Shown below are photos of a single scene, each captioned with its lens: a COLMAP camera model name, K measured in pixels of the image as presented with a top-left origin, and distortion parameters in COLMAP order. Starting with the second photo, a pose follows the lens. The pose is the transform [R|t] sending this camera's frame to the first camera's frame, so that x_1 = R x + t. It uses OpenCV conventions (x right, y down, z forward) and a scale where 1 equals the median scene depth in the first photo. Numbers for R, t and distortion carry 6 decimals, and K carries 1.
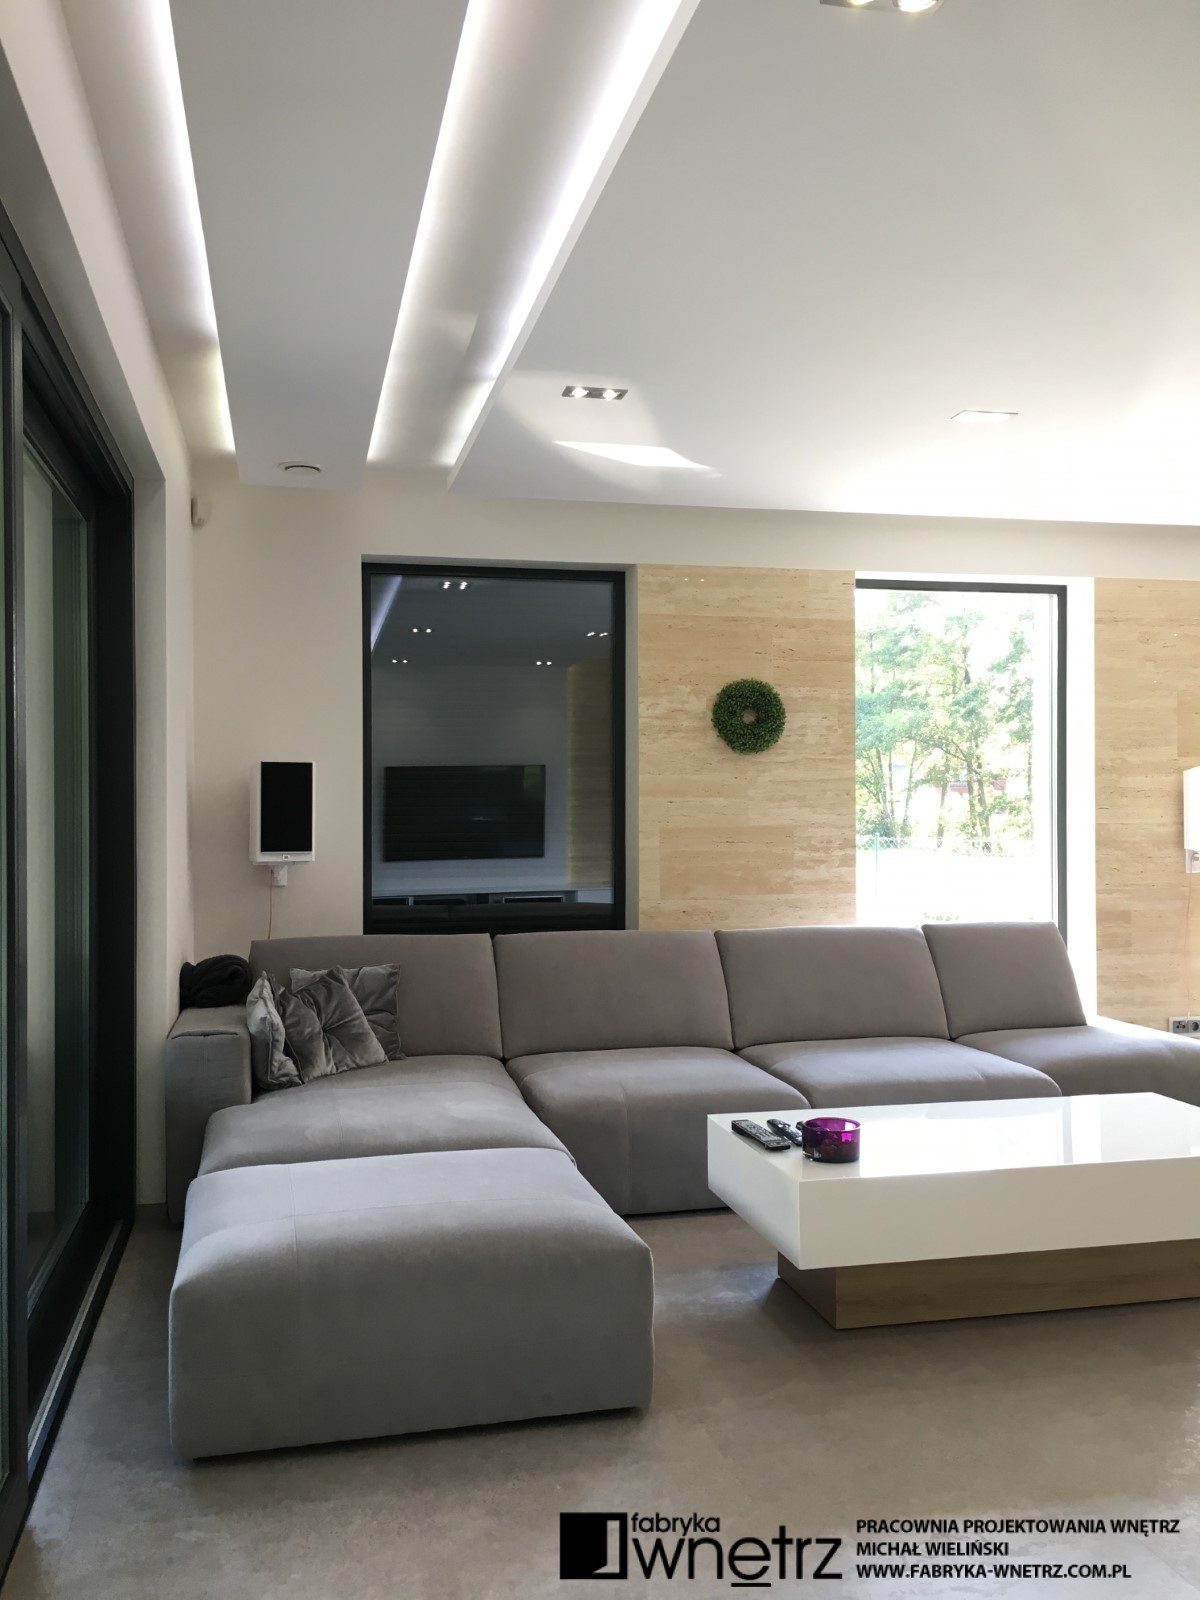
lens RADIAL K [[1372.3, 0, 631.7], [0, 1372.3, 799.8], [0, 0, 1]] dist [0.086925, -0.119465]
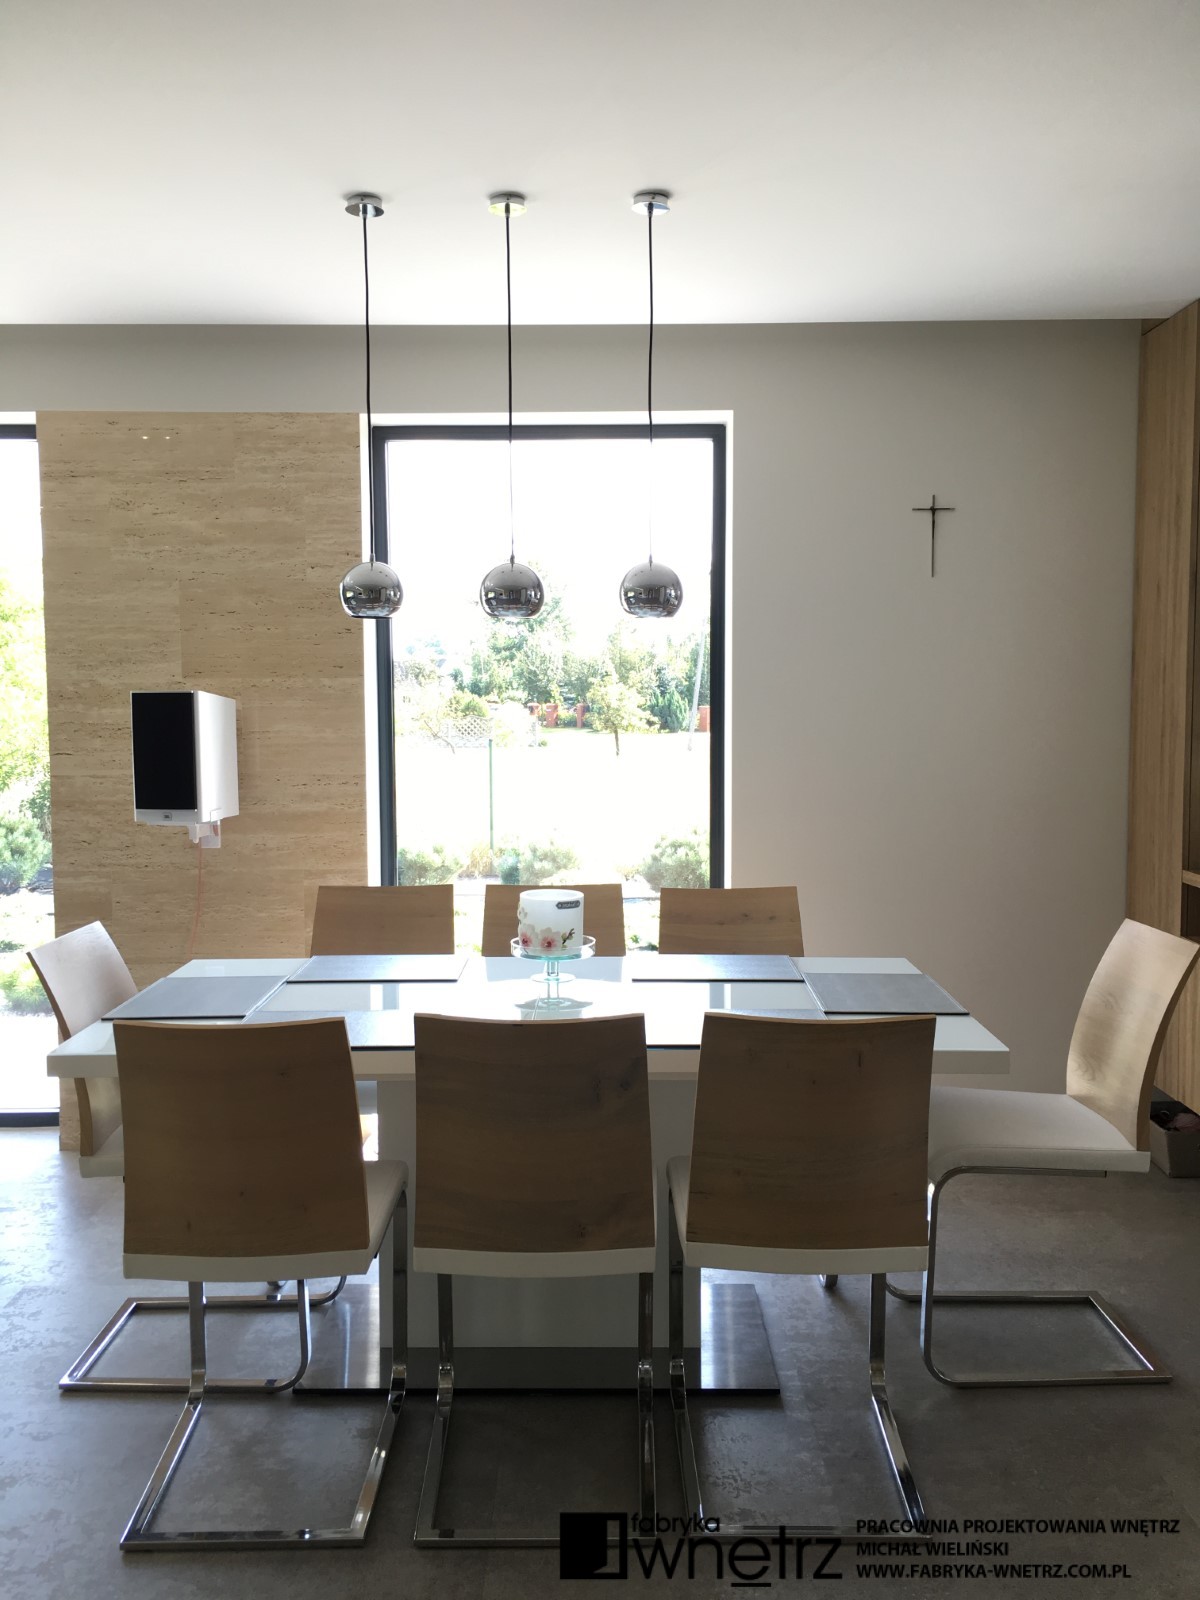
lens RADIAL K [[1372.3, 0, 588.3], [0, 1372.3, 798.6], [0, 0, 1]] dist [0.086925, -0.119465]
pose [[0.976544, 0.015192, -0.214780, 0.791844], [0.000851, 0.997228, 0.074407, -0.024086], [0.215315, -0.072845, 0.973824, 0.409400]]
